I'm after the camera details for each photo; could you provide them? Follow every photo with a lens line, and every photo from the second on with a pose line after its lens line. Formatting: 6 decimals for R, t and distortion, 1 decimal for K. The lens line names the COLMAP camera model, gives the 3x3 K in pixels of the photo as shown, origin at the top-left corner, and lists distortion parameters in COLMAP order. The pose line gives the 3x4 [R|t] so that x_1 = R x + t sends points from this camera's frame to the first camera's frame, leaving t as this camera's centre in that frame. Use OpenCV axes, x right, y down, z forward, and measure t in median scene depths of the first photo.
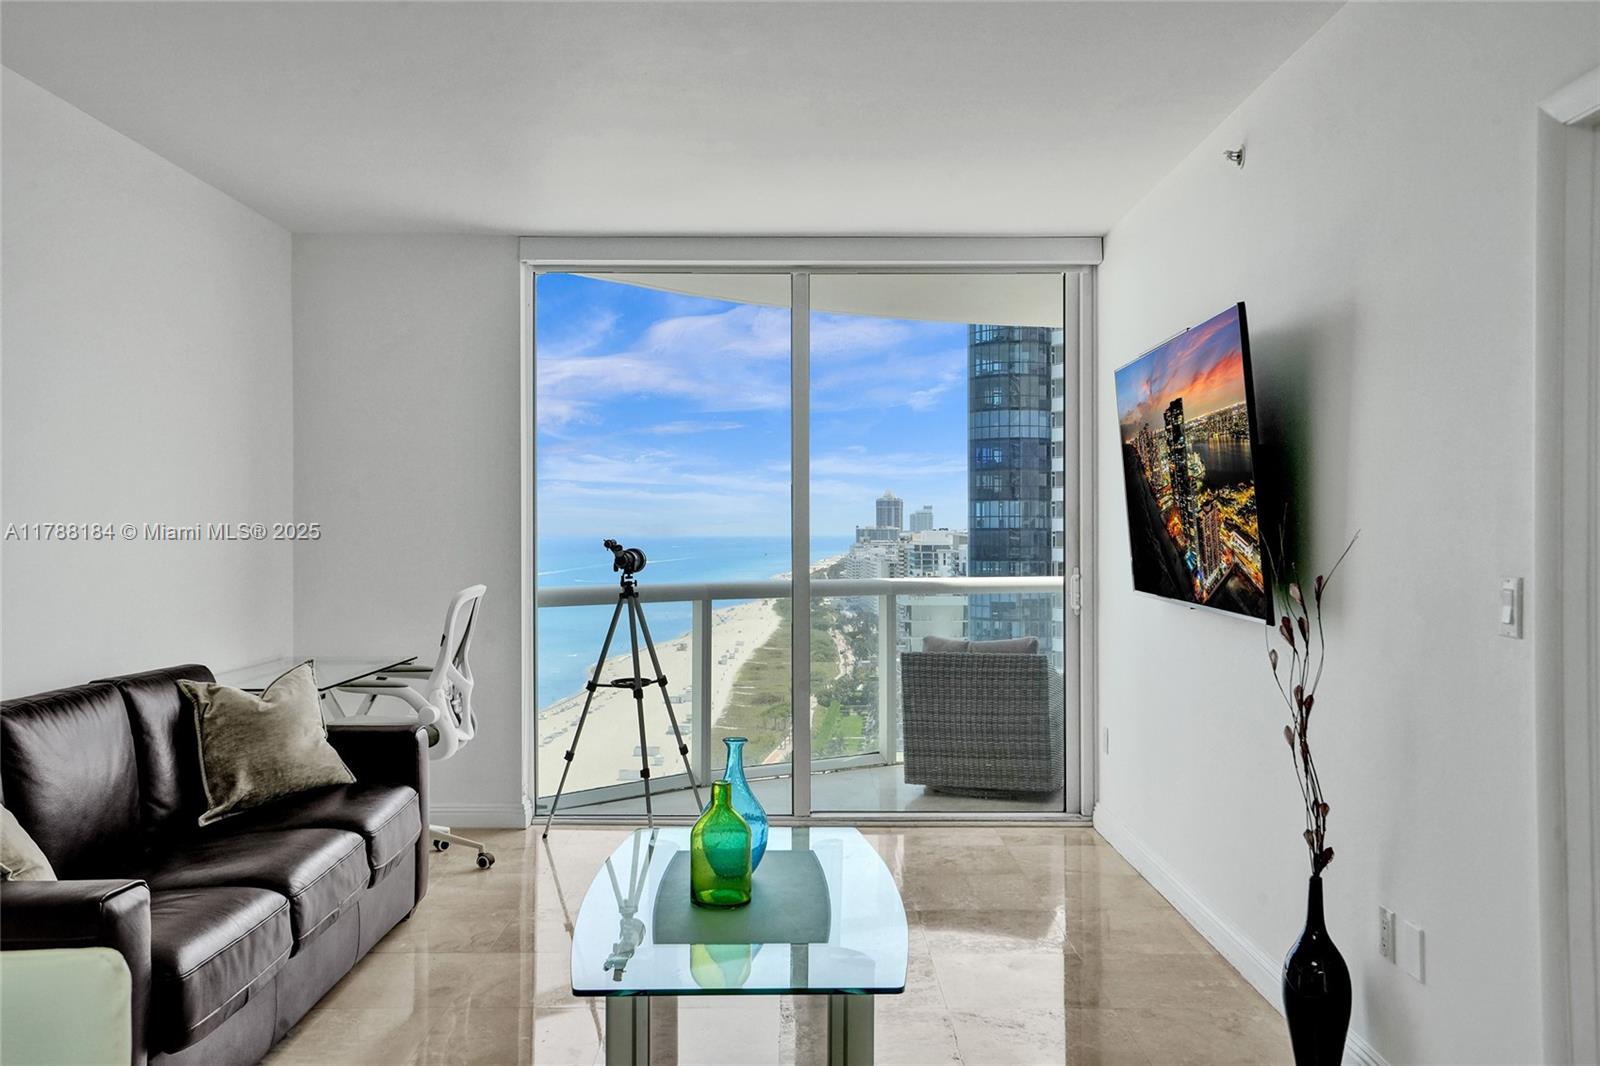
lens RADIAL K [[1303.7, 0, 800.0], [0, 1303.7, 532.3], [0, 0, 1]] dist [0.005825, 0.026627]
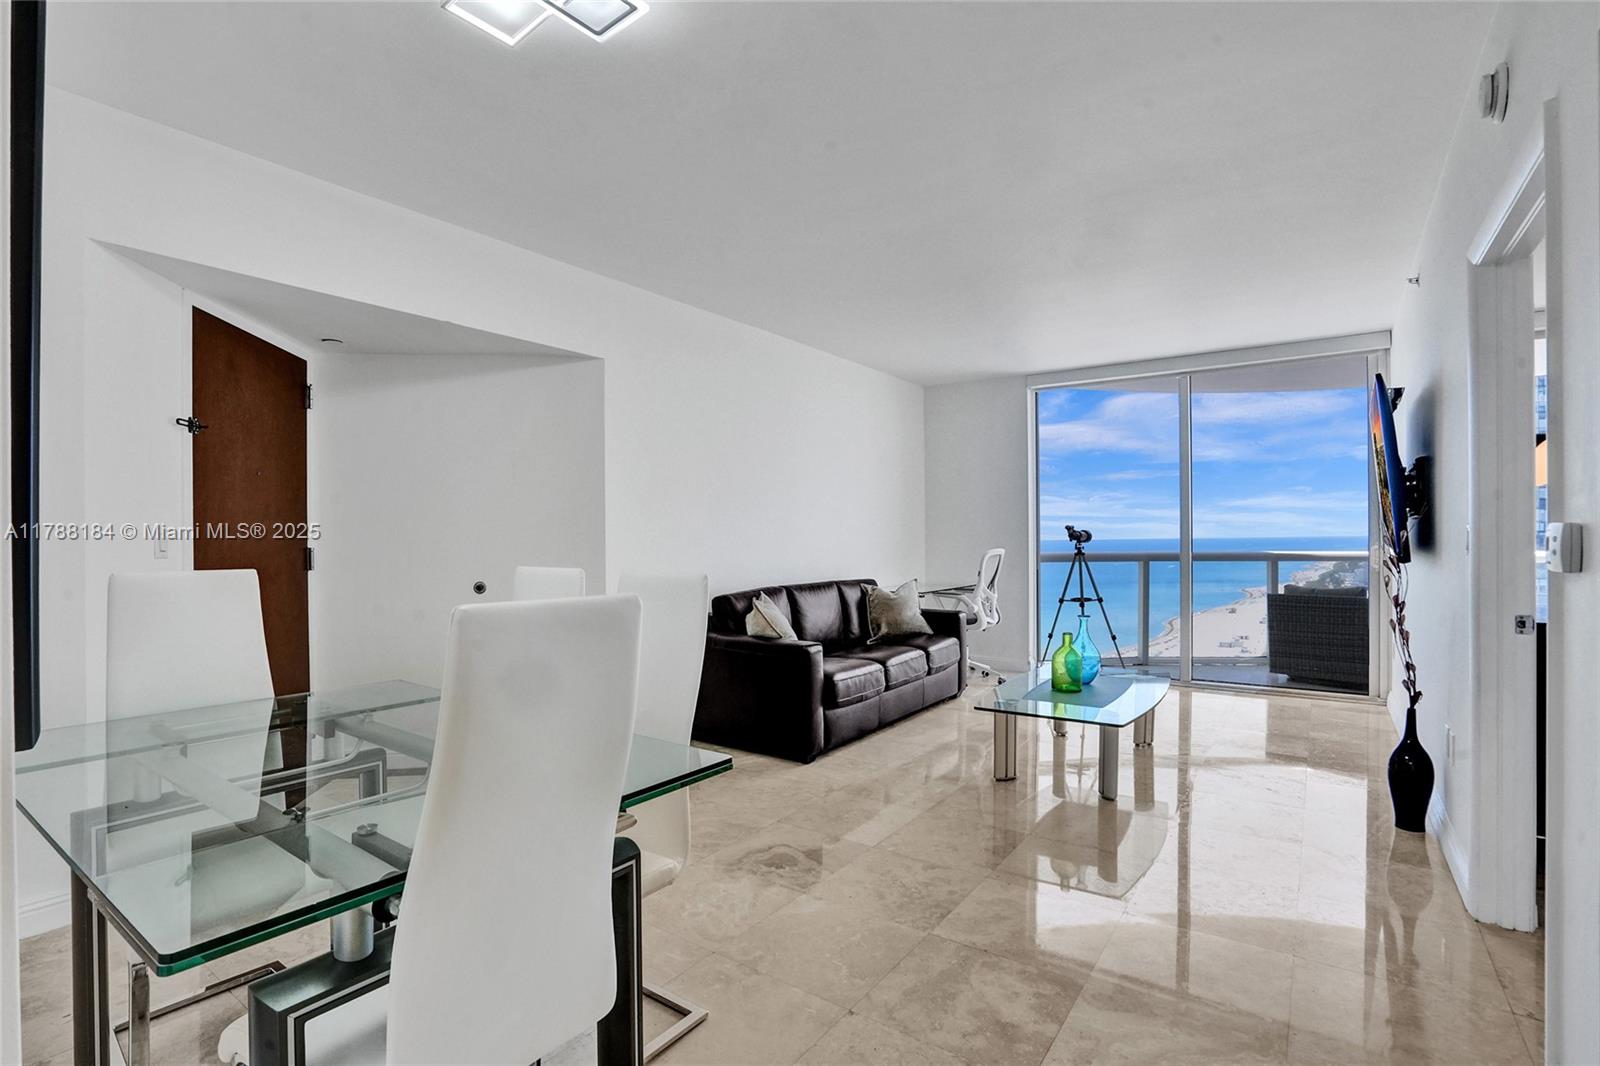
lens RADIAL K [[746.7, 0, 796.7], [0, 746.7, 536.2], [0, 0, 1]] dist [-0.038299, 0.004598]
pose [[0.810007, -0.009175, -0.586349, 0.198240], [0.008046, 0.999957, -0.004532, 0.024315], [0.586365, -0.001047, 0.810046, -0.156206]]
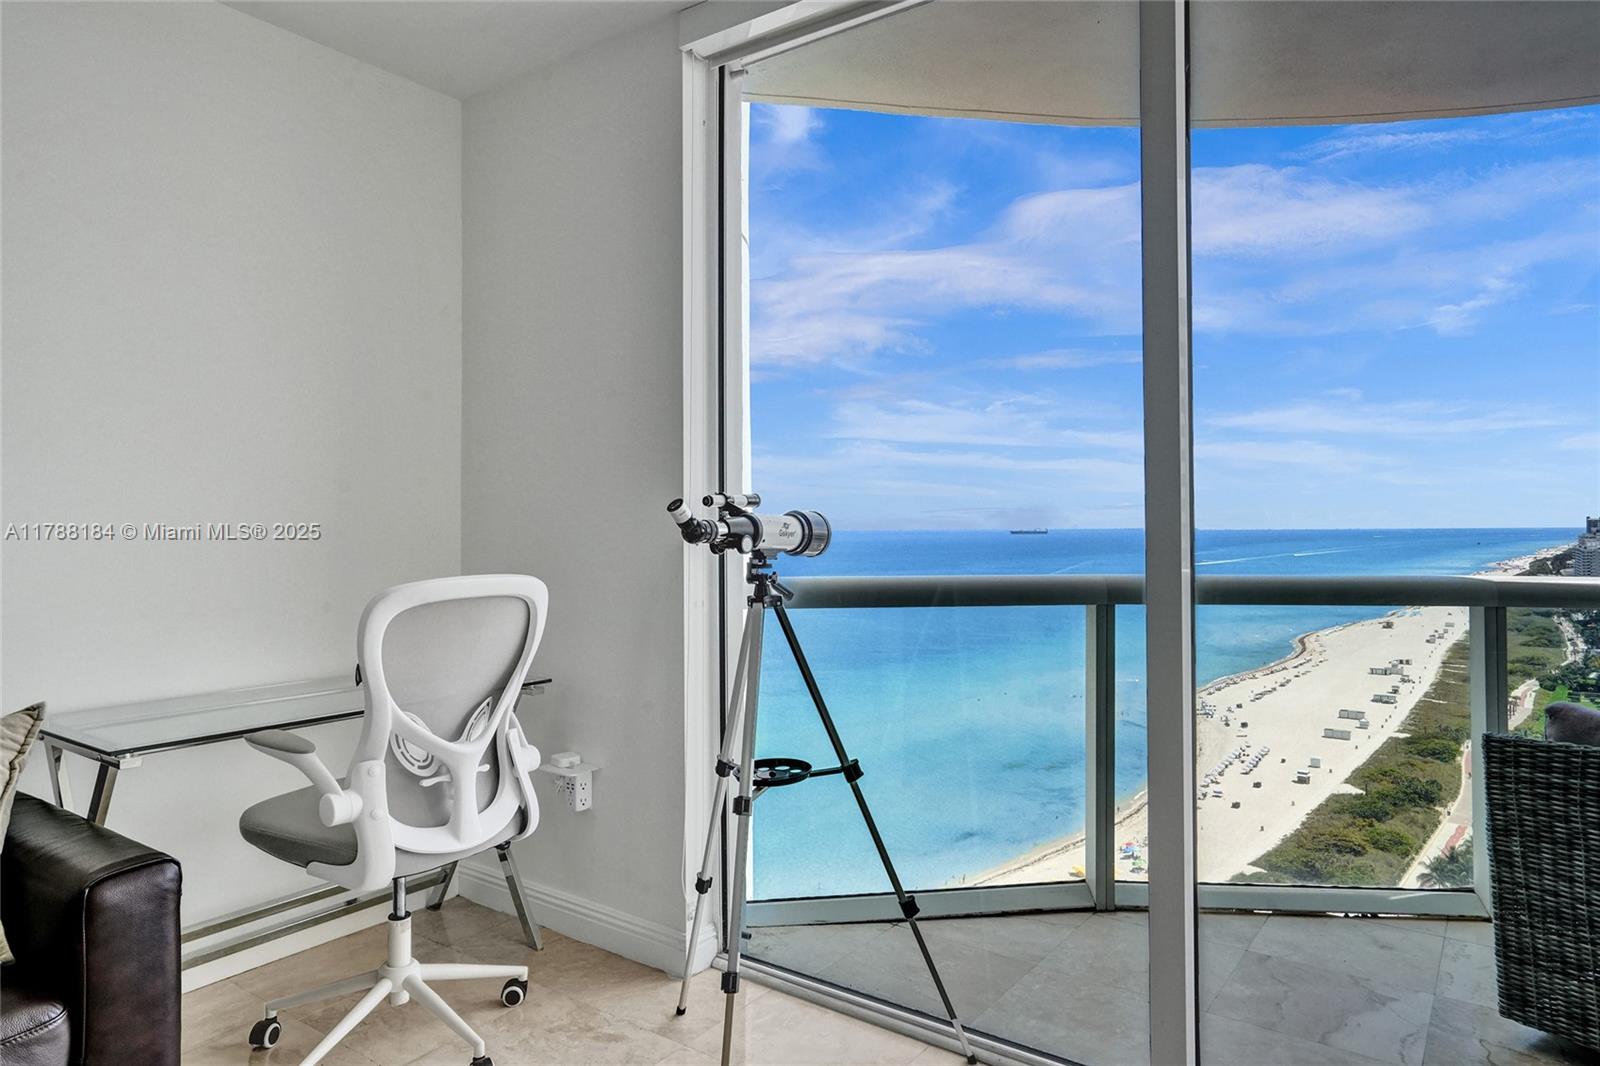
lens RADIAL K [[974.4, 0, 804.4], [0, 974.4, 511.0], [0, 0, 1]] dist [0.008767, 0.008783]
pose [[0.807833, -0.008600, -0.589349, 0.124708], [0.000813, 0.999909, -0.013476, 0.019893], [0.589411, 0.010407, 0.807766, 0.785707]]
